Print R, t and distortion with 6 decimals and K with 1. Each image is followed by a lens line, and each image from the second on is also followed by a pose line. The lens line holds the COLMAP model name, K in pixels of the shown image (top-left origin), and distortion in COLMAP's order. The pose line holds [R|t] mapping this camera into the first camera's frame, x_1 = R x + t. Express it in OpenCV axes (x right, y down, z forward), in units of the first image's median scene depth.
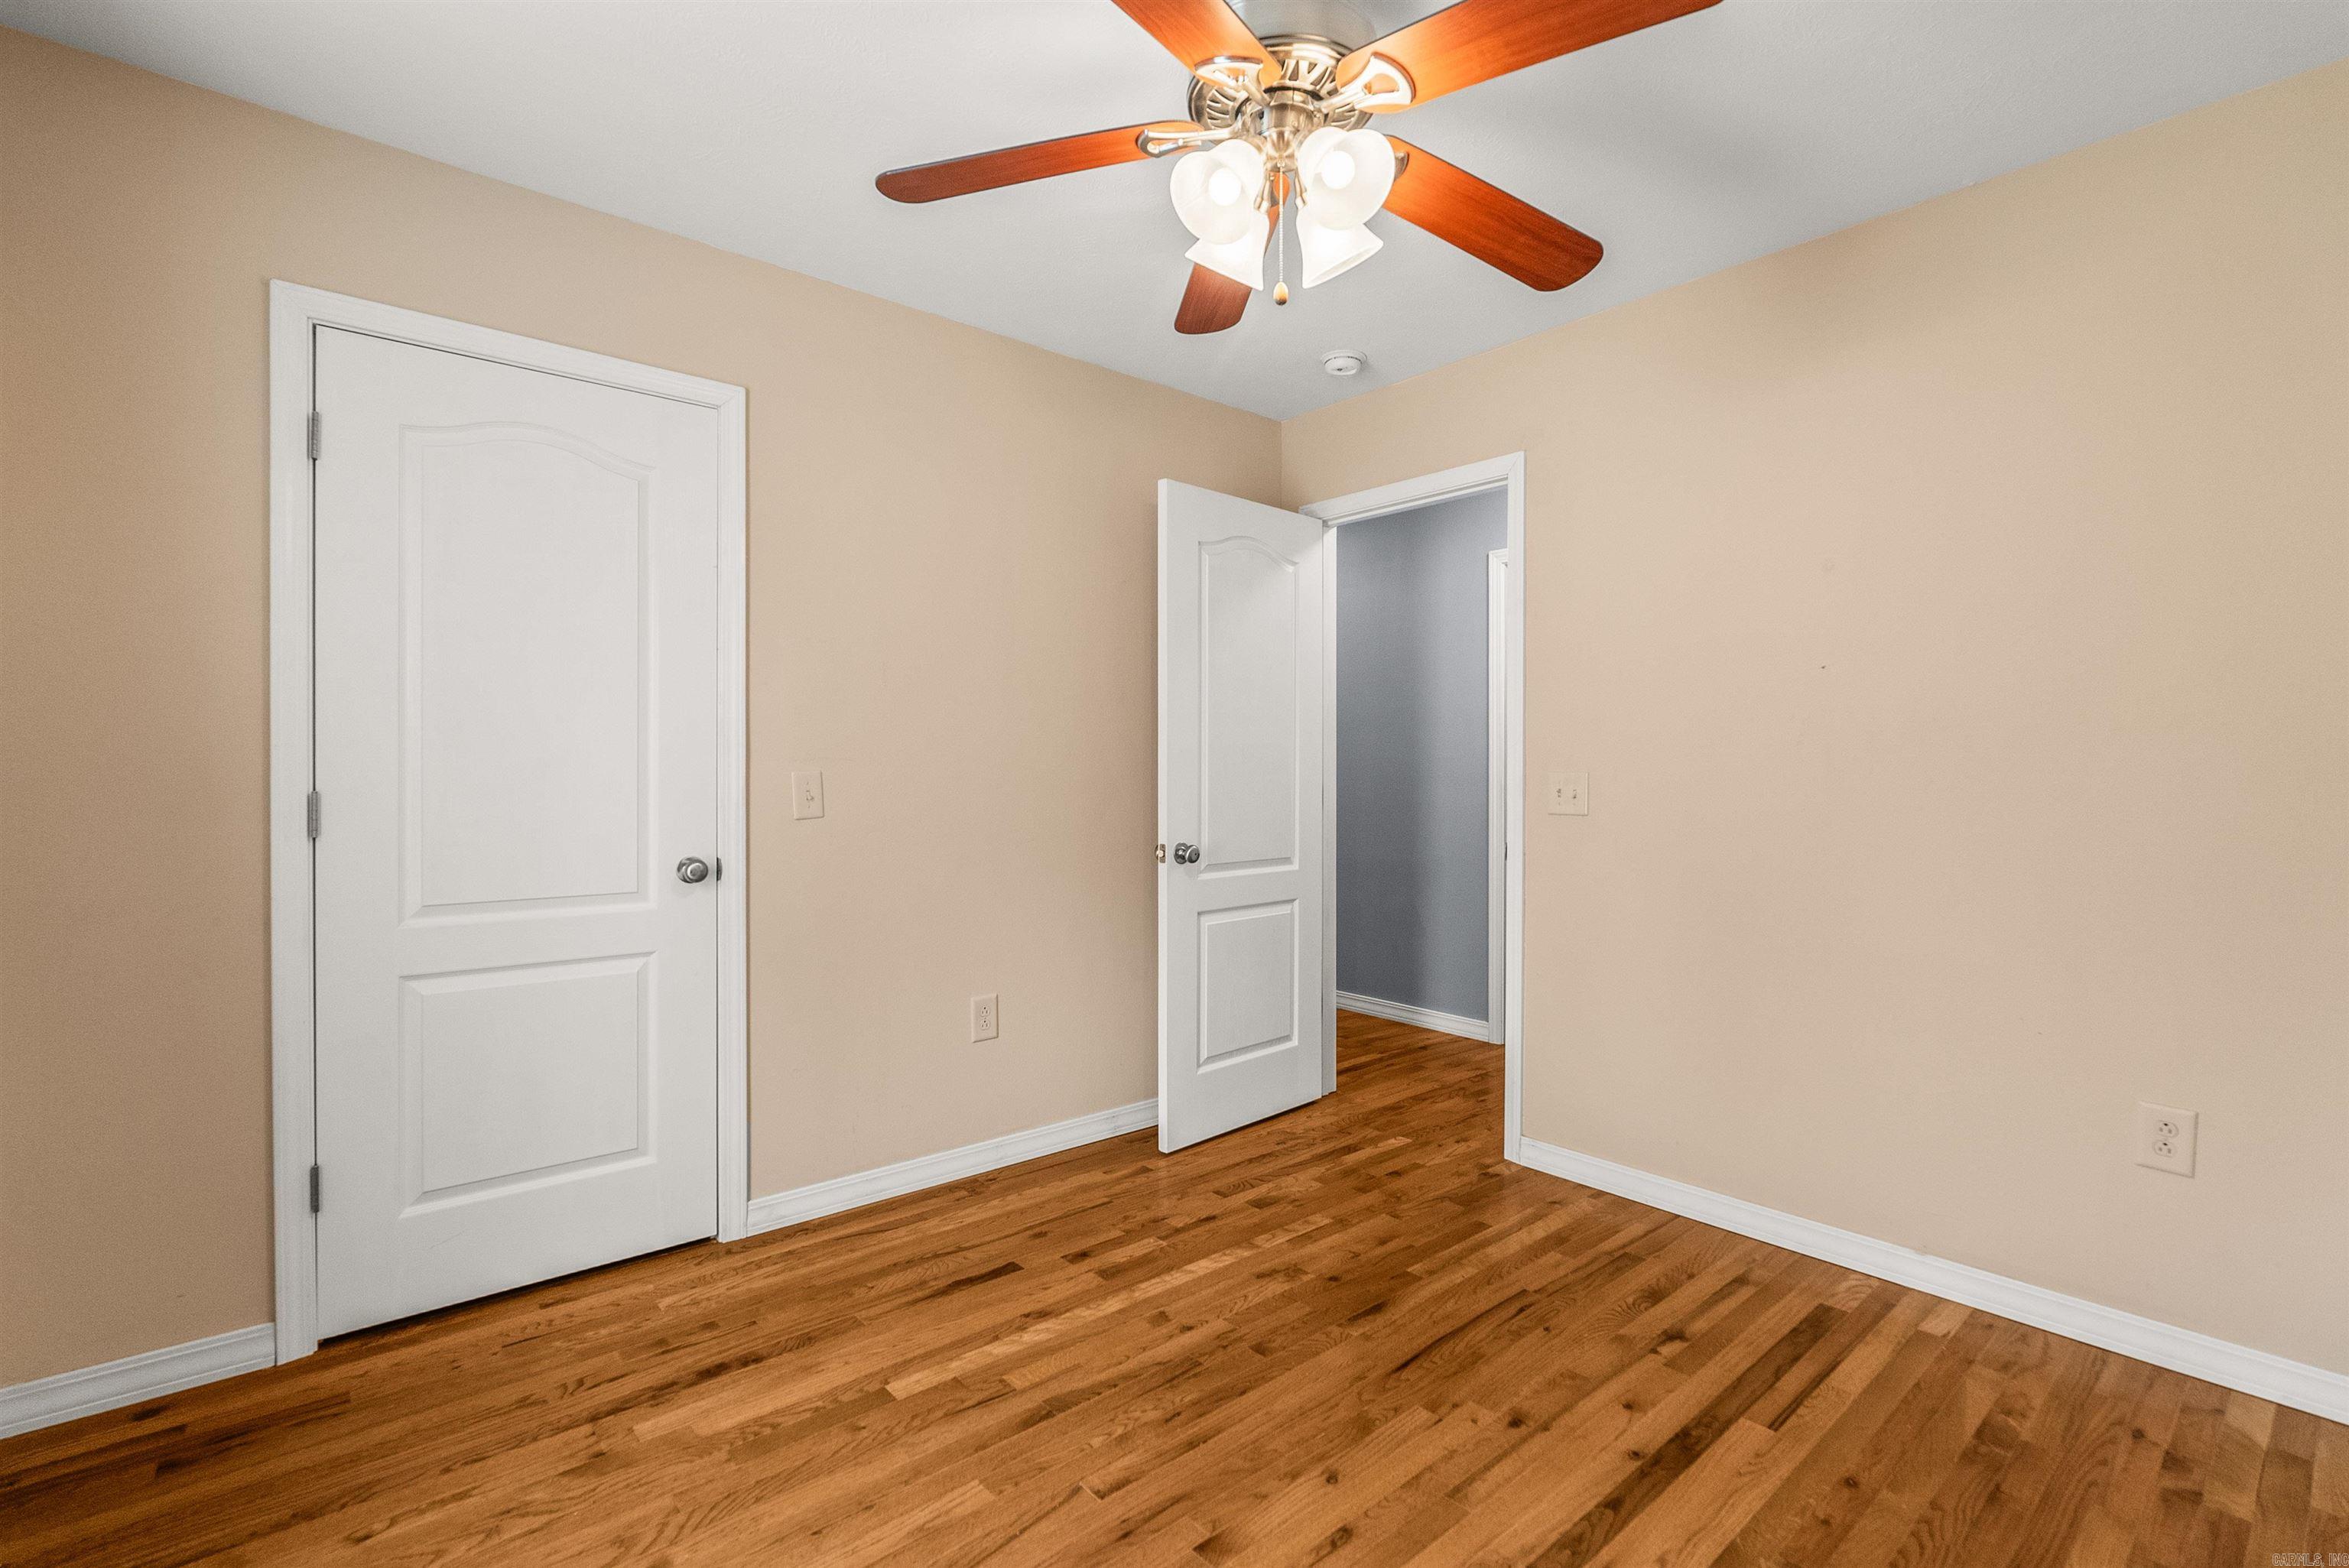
lens RADIAL K [[1069.8, 0, 1183.1], [0, 1069.8, 771.3], [0, 0, 1]] dist [-0.004289, -0.000240]
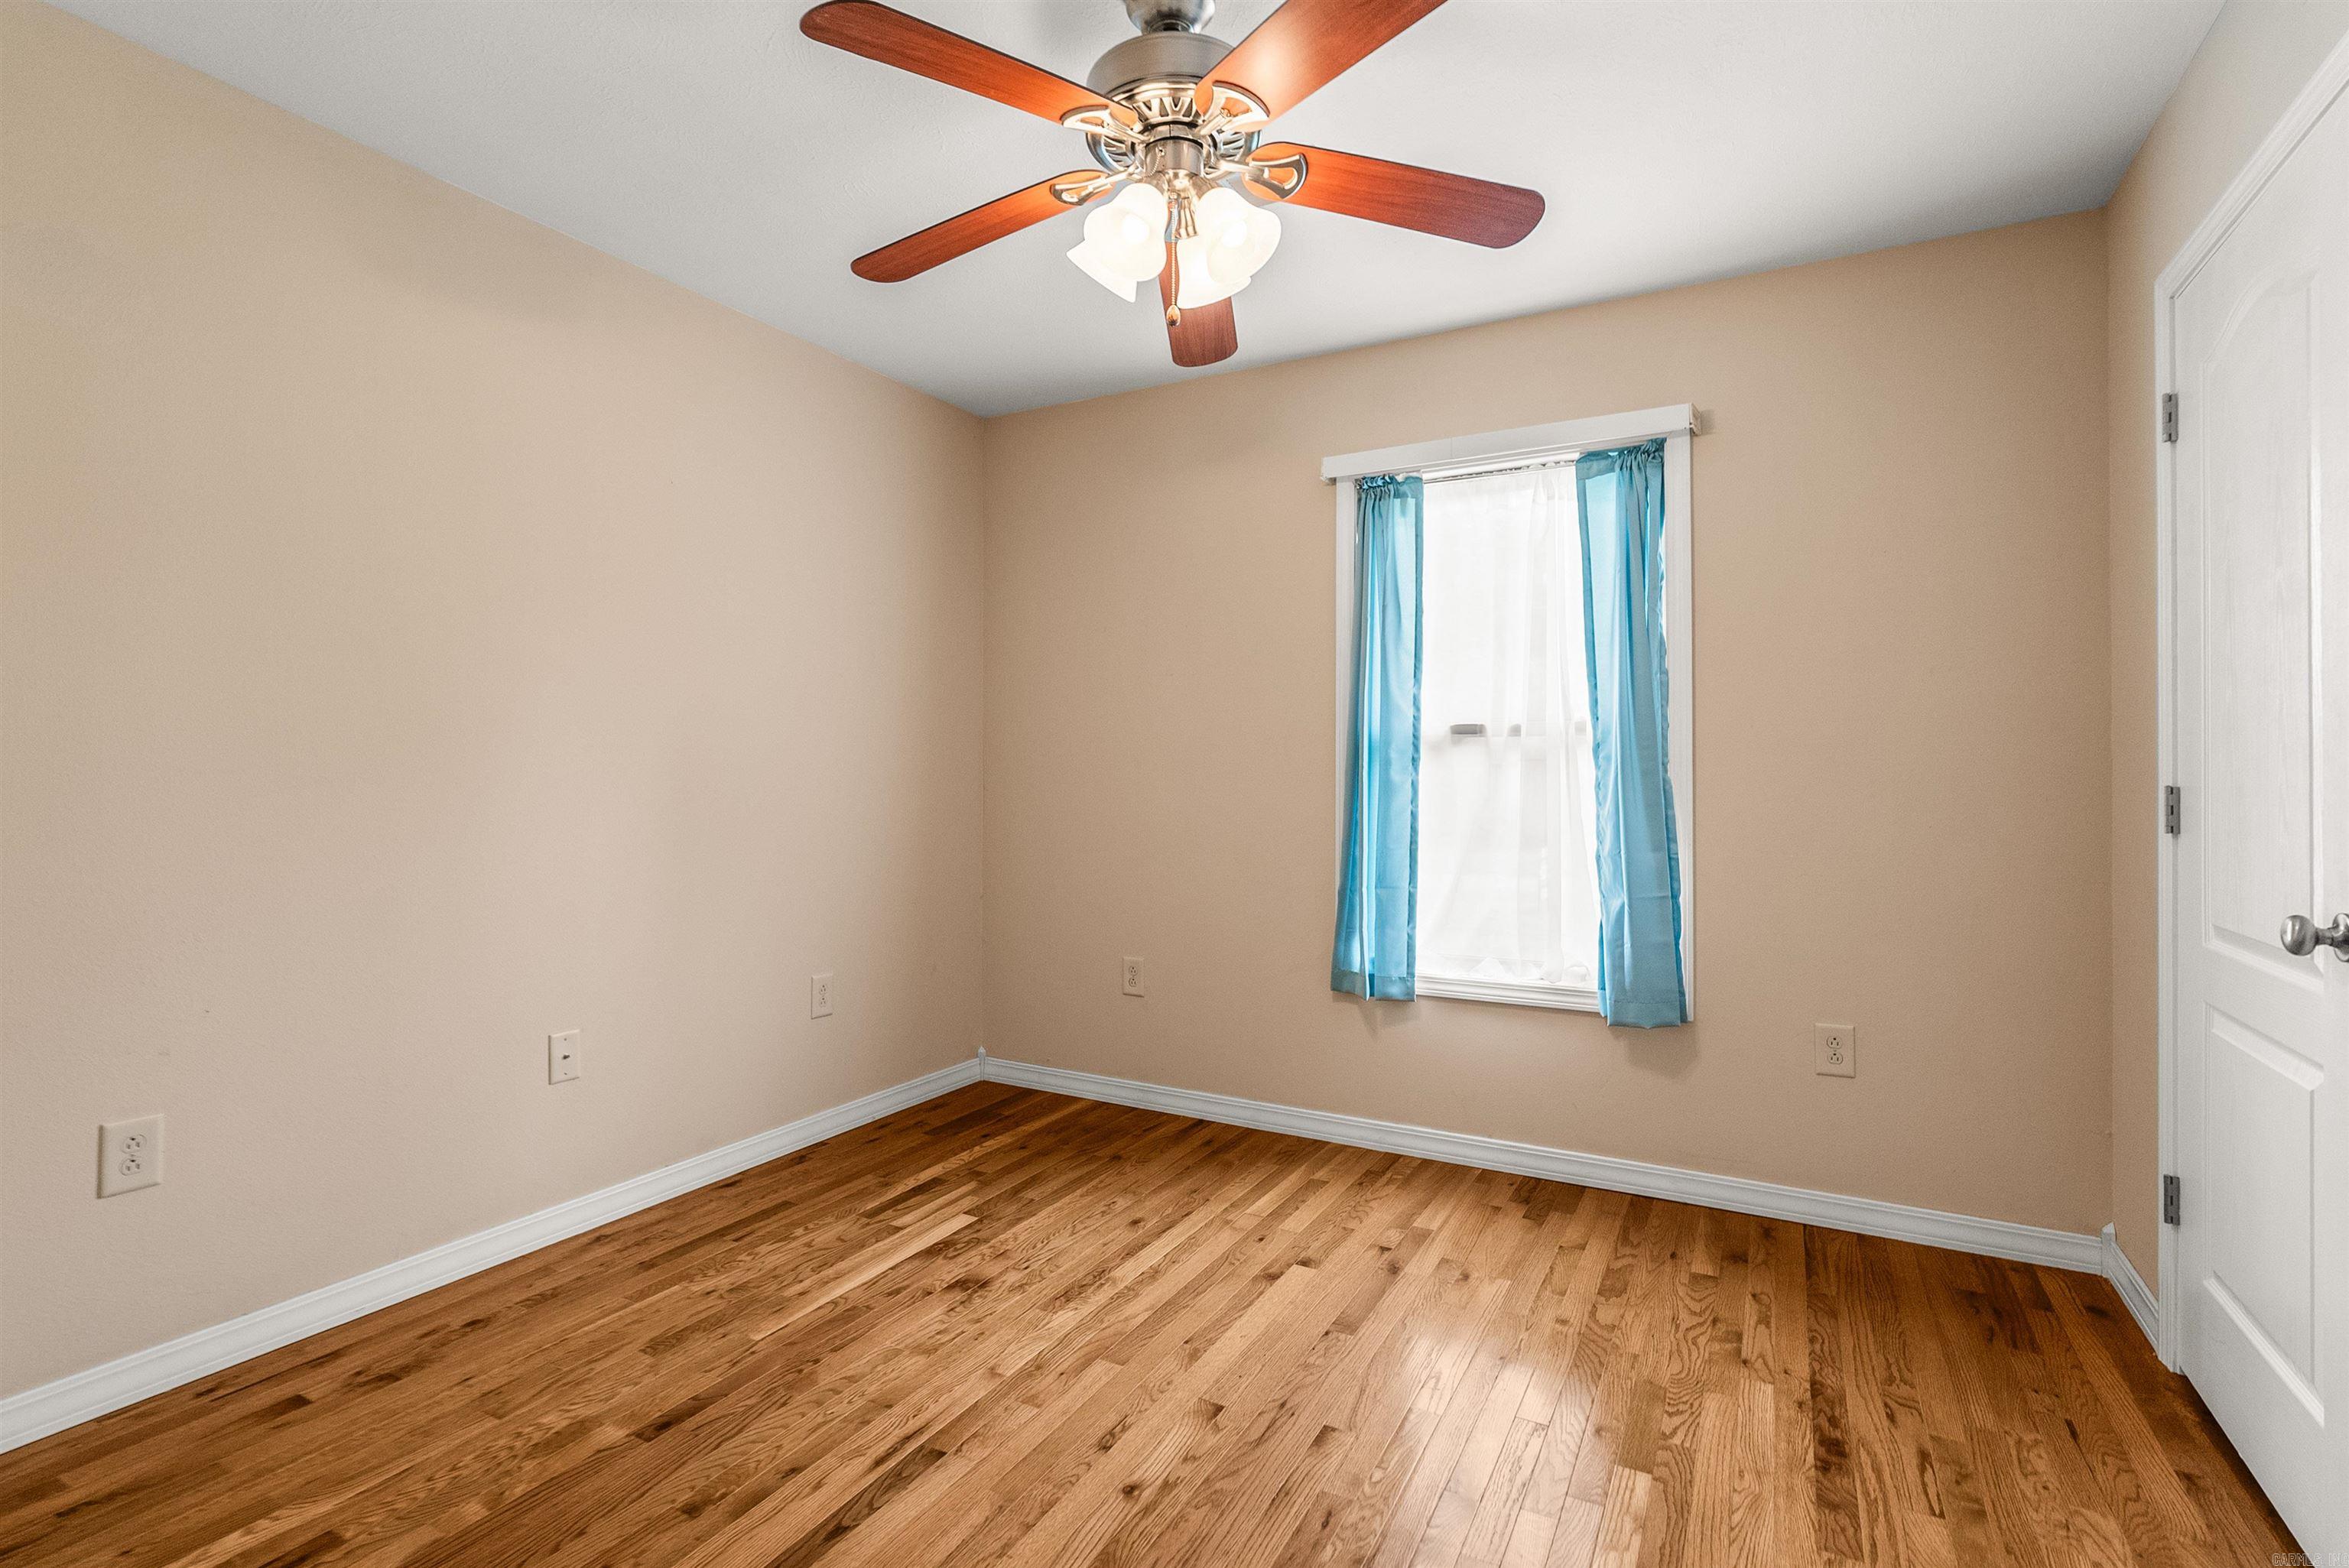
lens RADIAL K [[1069.8, 0, 1183.1], [0, 1069.8, 771.3], [0, 0, 1]] dist [-0.004289, -0.000240]
pose [[-0.935024, -0.005056, -0.354548, 0.432882], [-0.004905, 0.999987, -0.001324, 0.011763], [0.354550, 0.000502, -0.935037, 1.891738]]
